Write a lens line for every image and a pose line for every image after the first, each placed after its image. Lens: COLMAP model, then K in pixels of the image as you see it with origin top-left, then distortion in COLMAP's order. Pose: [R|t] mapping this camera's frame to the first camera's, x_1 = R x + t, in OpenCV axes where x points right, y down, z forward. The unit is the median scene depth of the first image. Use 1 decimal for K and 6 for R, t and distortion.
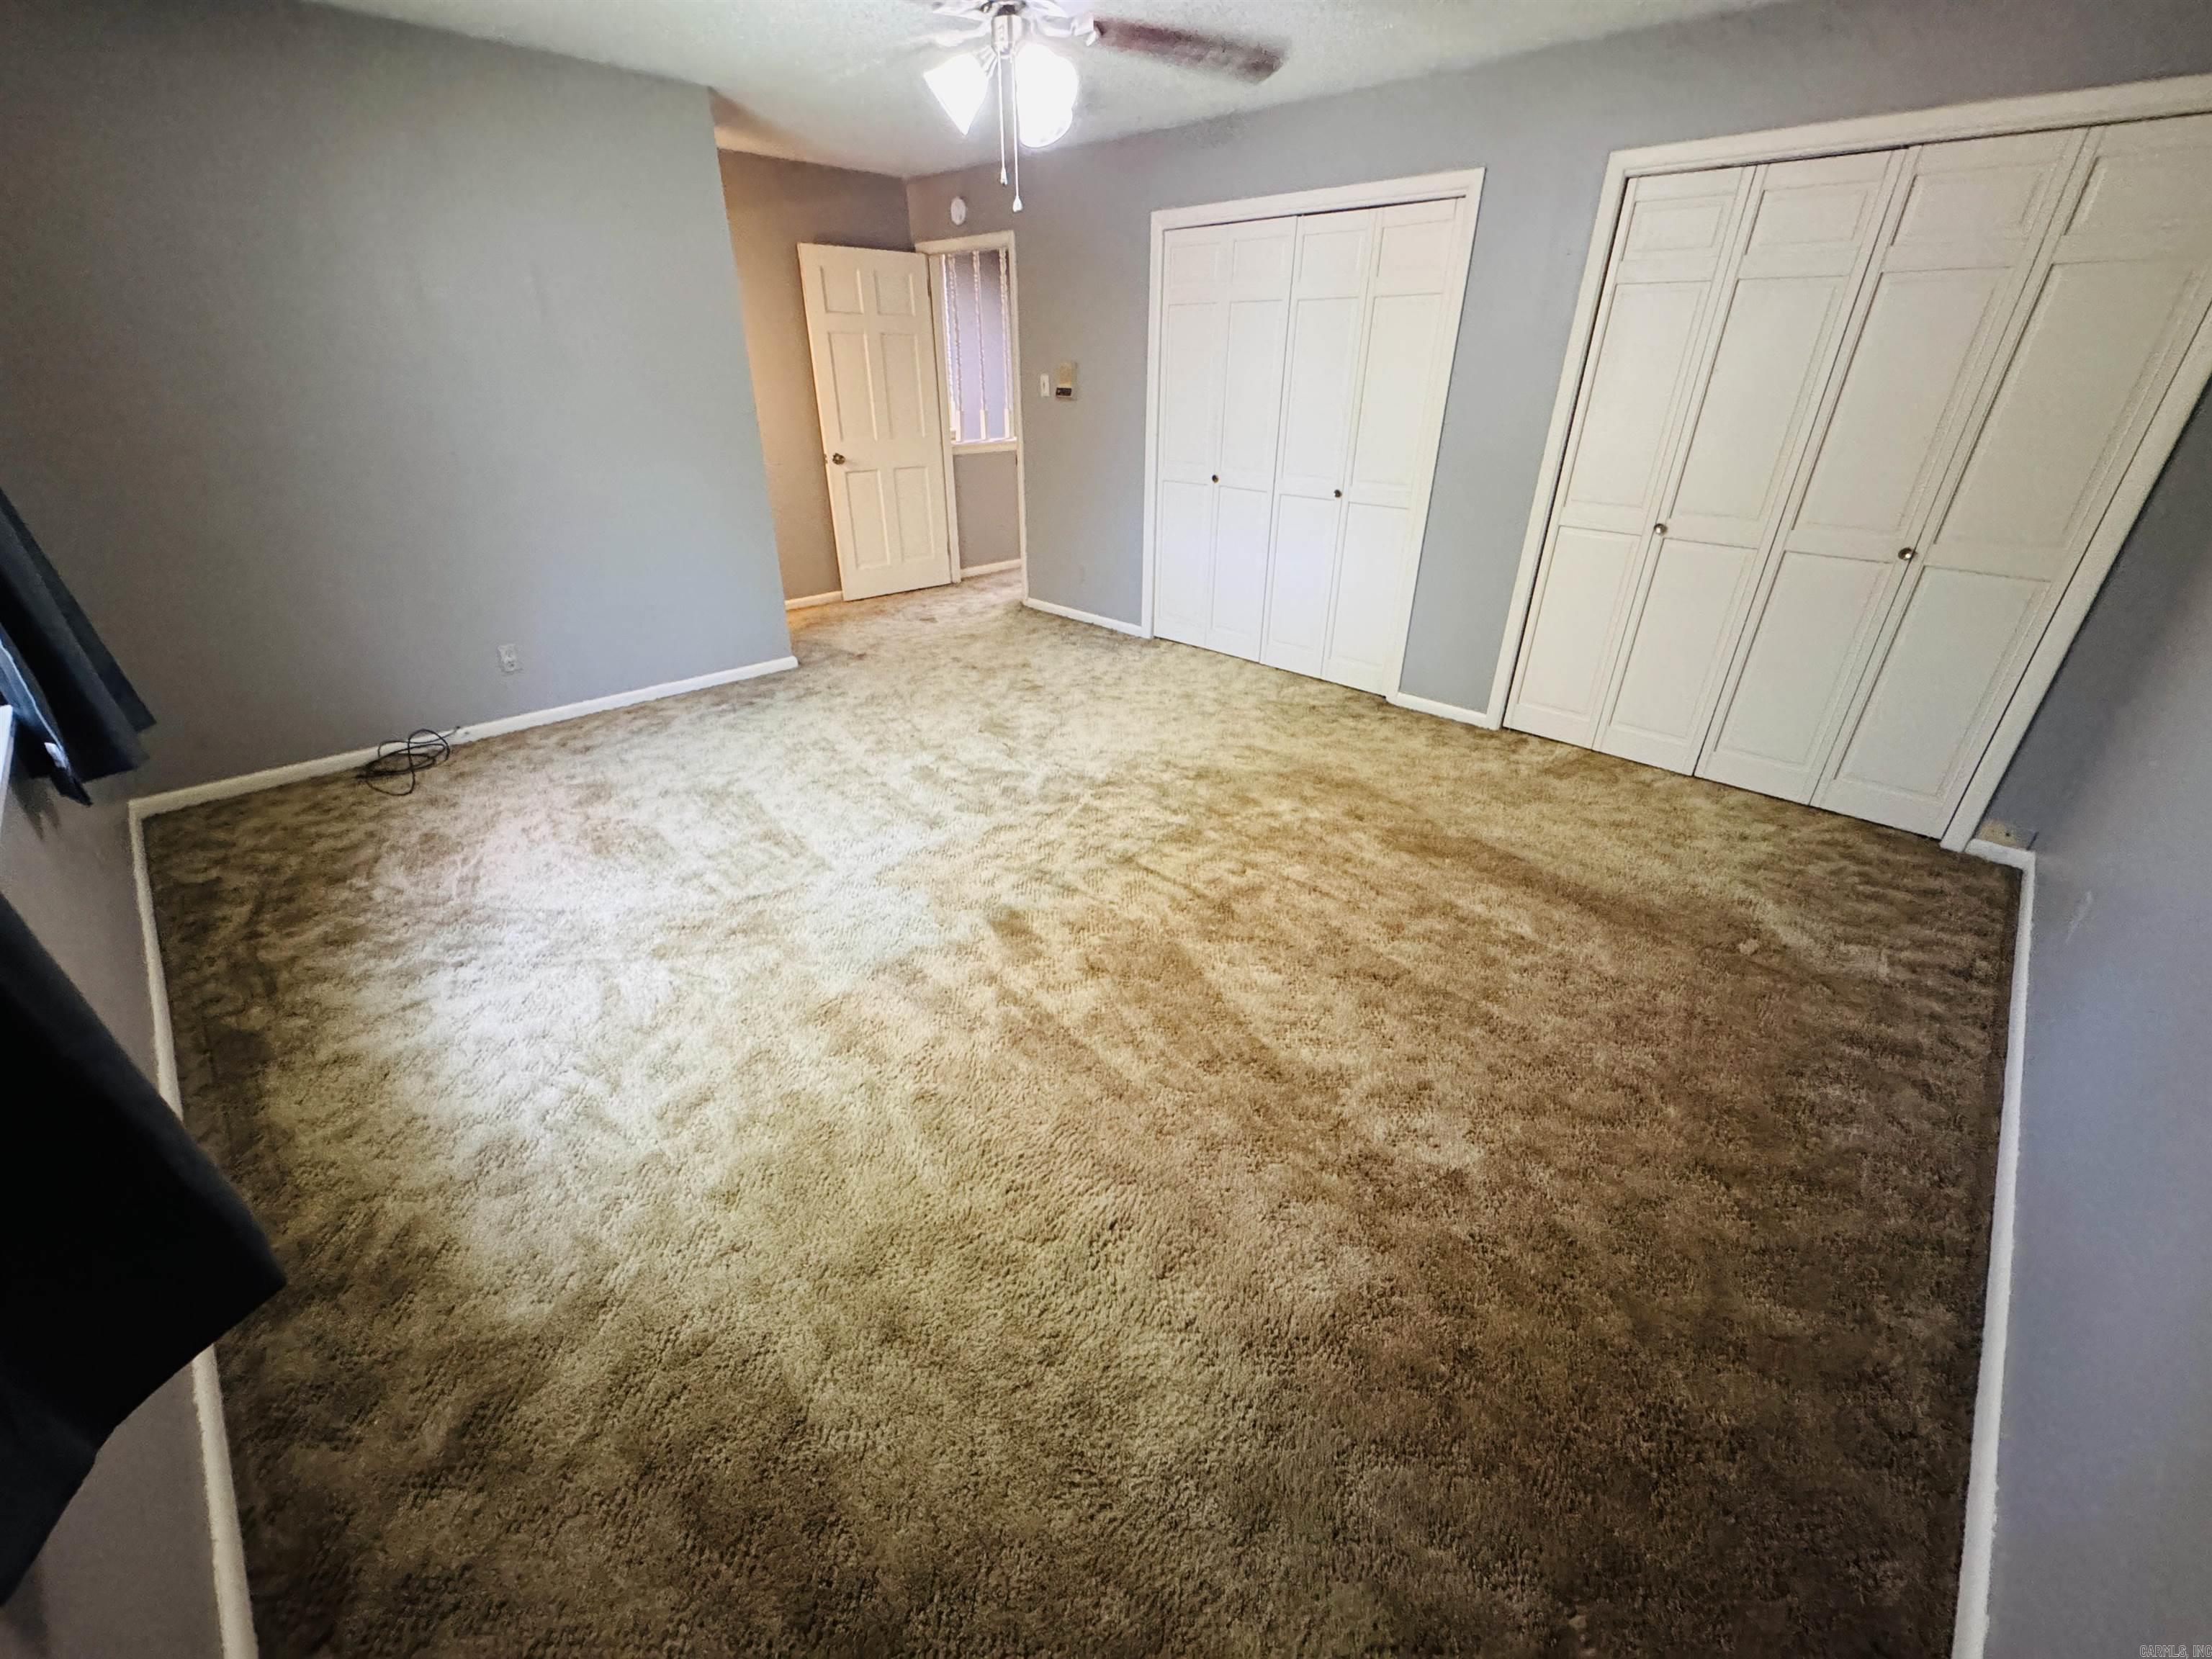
lens RADIAL K [[889.5, 0, 1101.7], [0, 889.5, 822.4], [0, 0, 1]] dist [-0.002458, -0.000128]
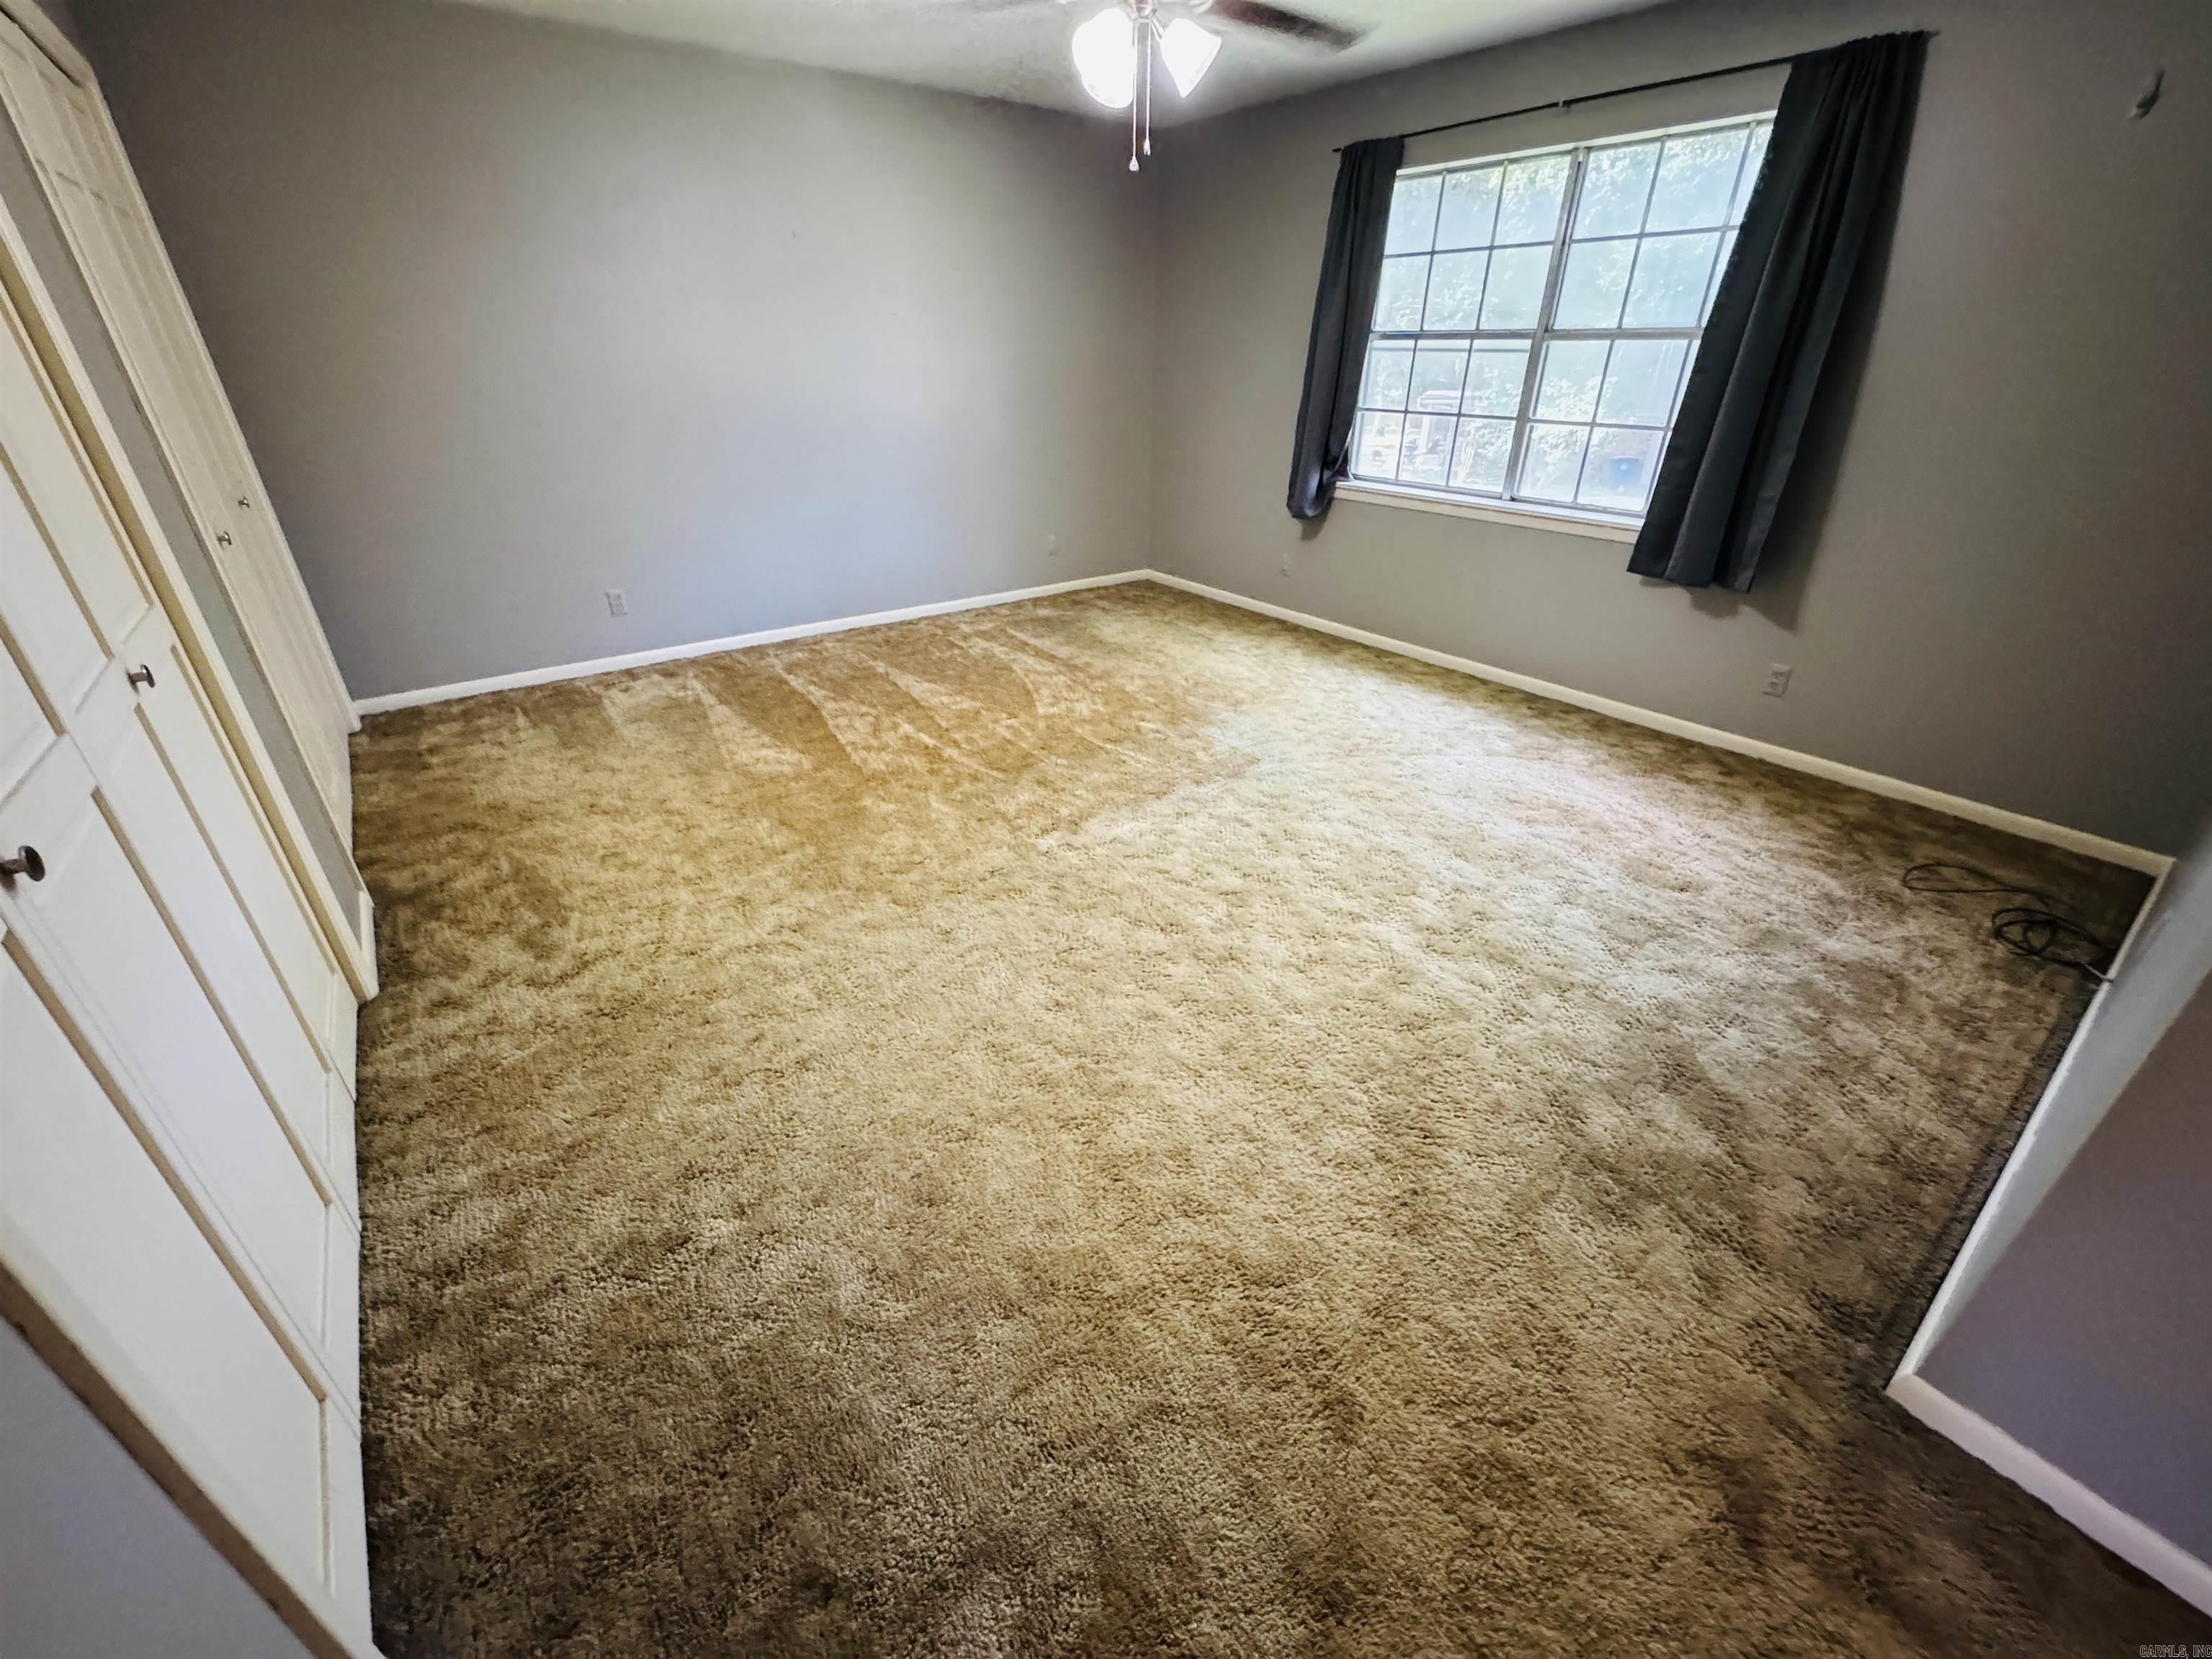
lens RADIAL K [[889.5, 0, 1094.0], [0, 889.5, 831.4], [0, 0, 1]] dist [-0.002458, -0.000128]
pose [[-0.988275, -0.087995, 0.124780, -0.126323], [0.053430, 0.566254, 0.822497, -0.578661], [-0.143033, 0.819520, -0.554913, 1.153866]]
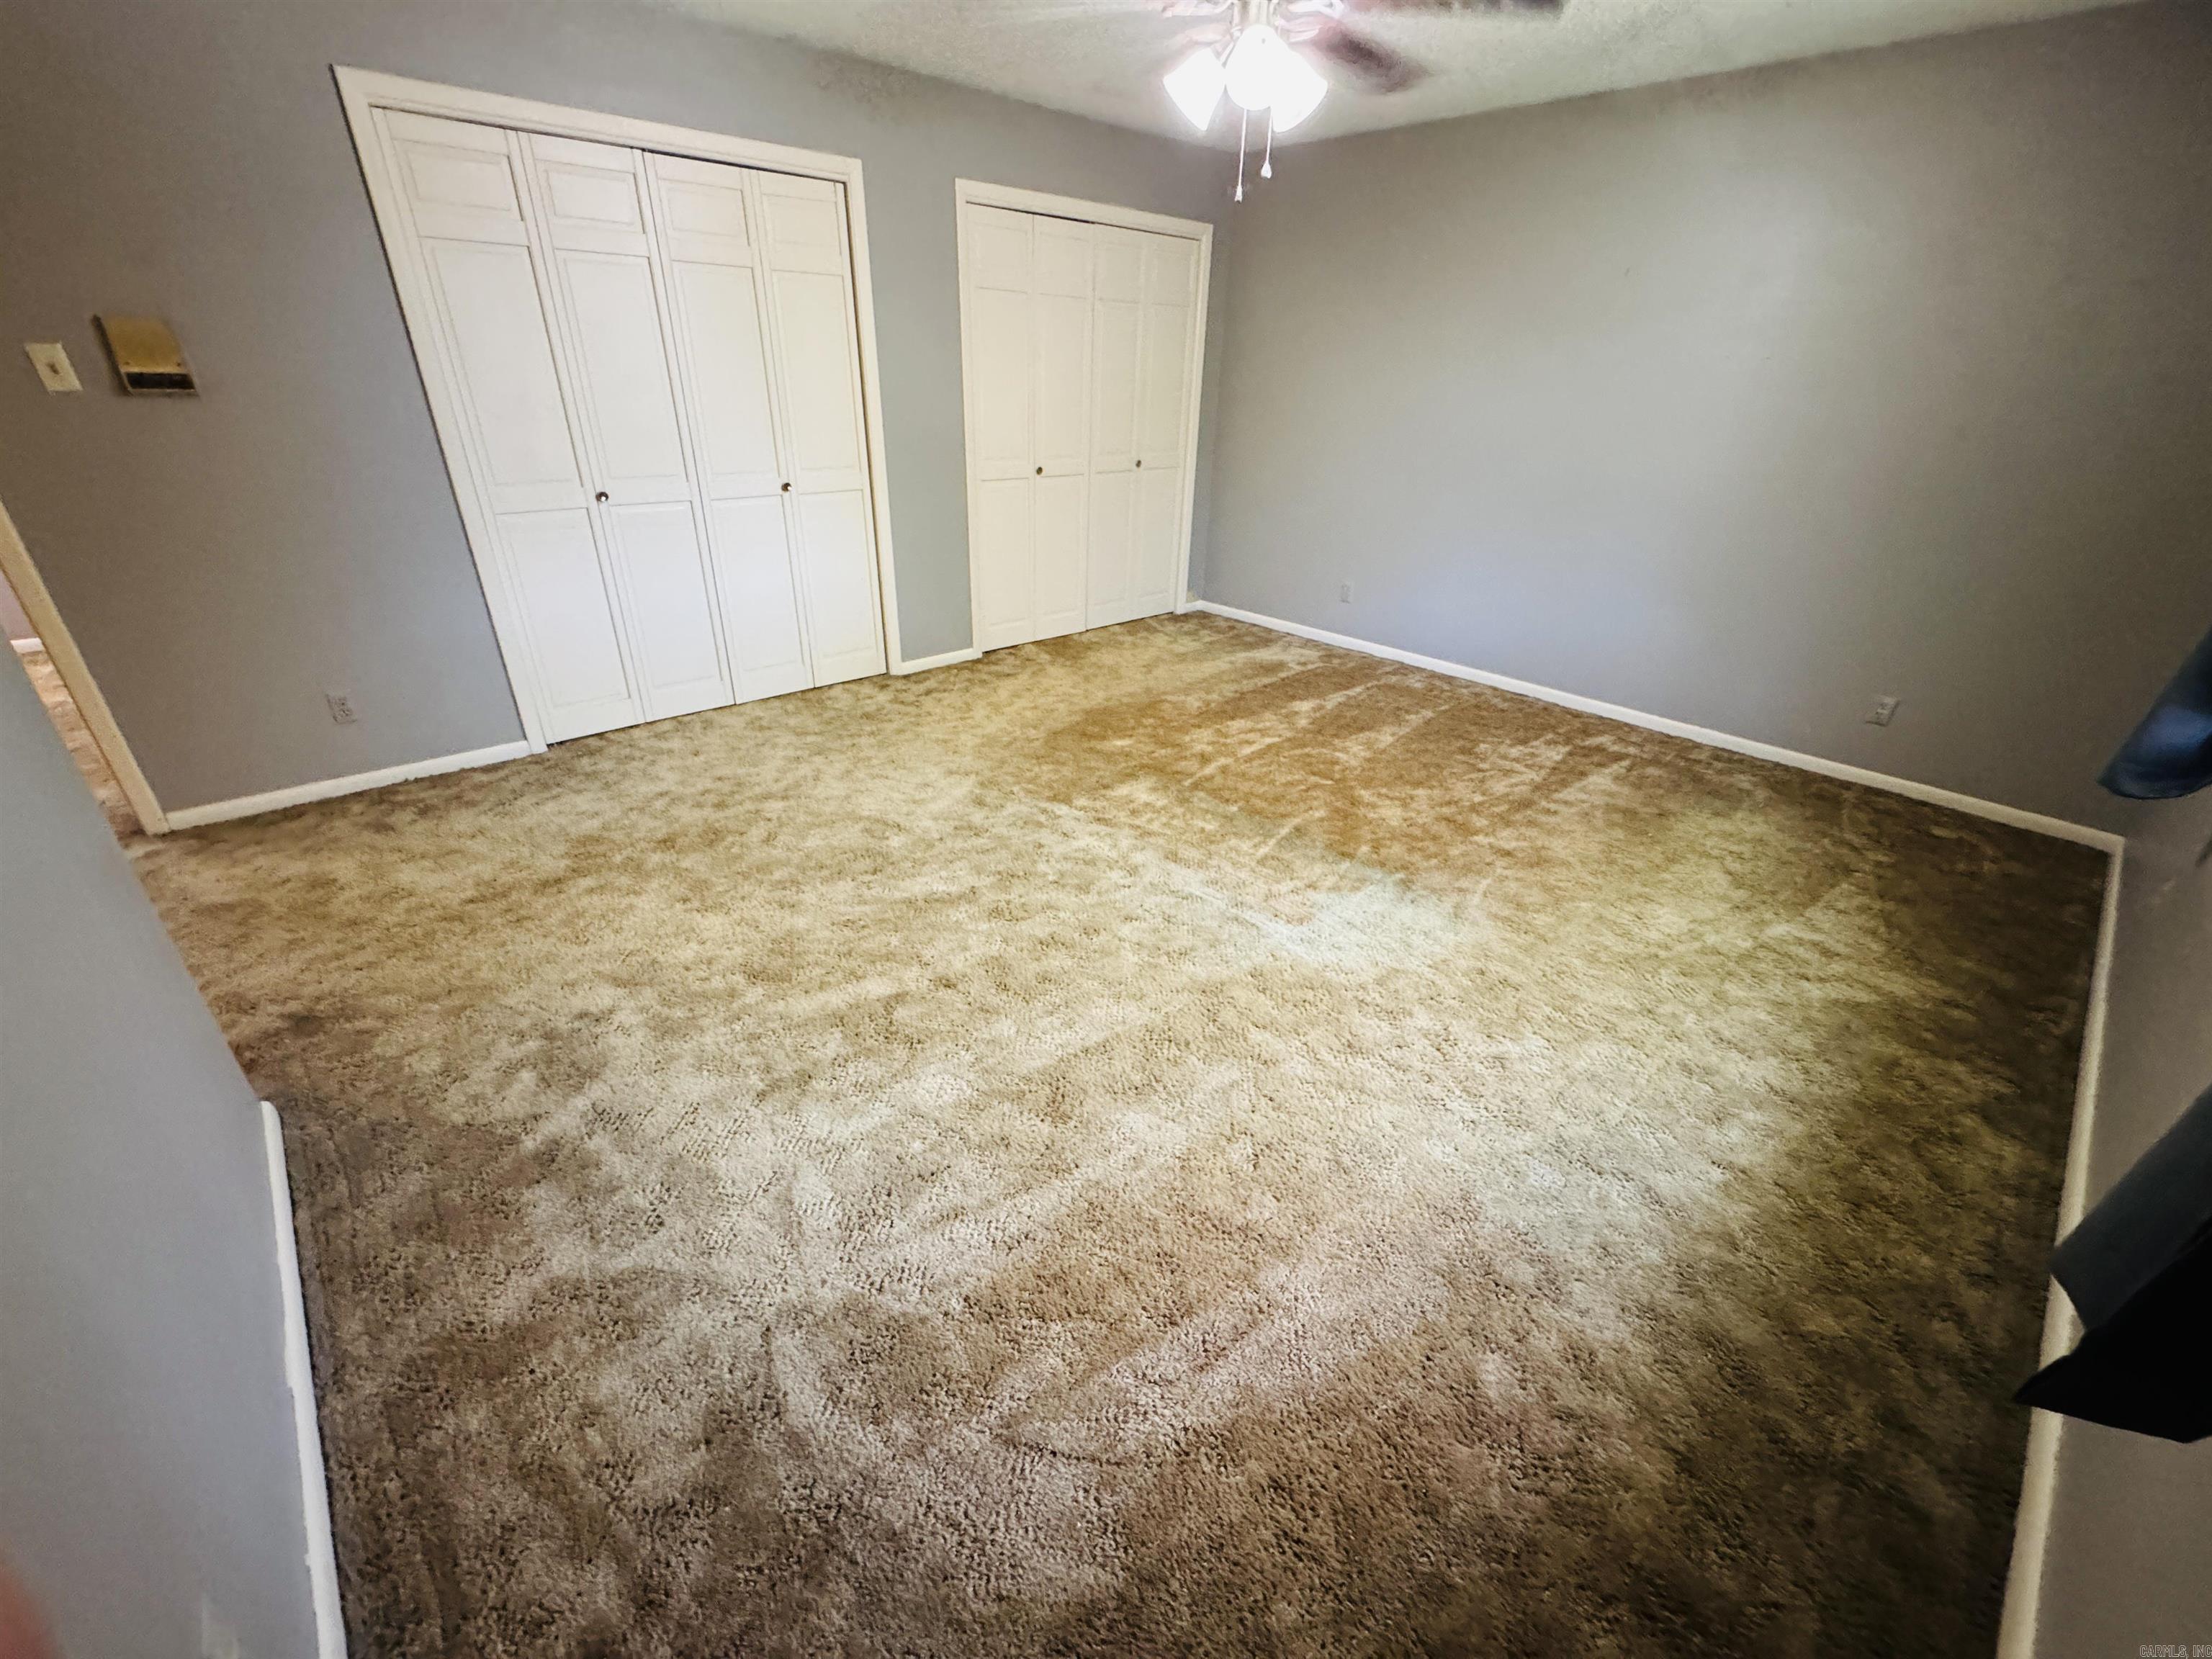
lens RADIAL K [[889.5, 0, 1102.3], [0, 889.5, 825.4], [0, 0, 1]] dist [-0.002458, -0.000128]
pose [[0.058297, -0.465885, 0.882923, -0.665126], [0.431541, 0.809285, 0.398536, -0.306369], [-0.900208, 0.357784, 0.248227, 0.594046]]
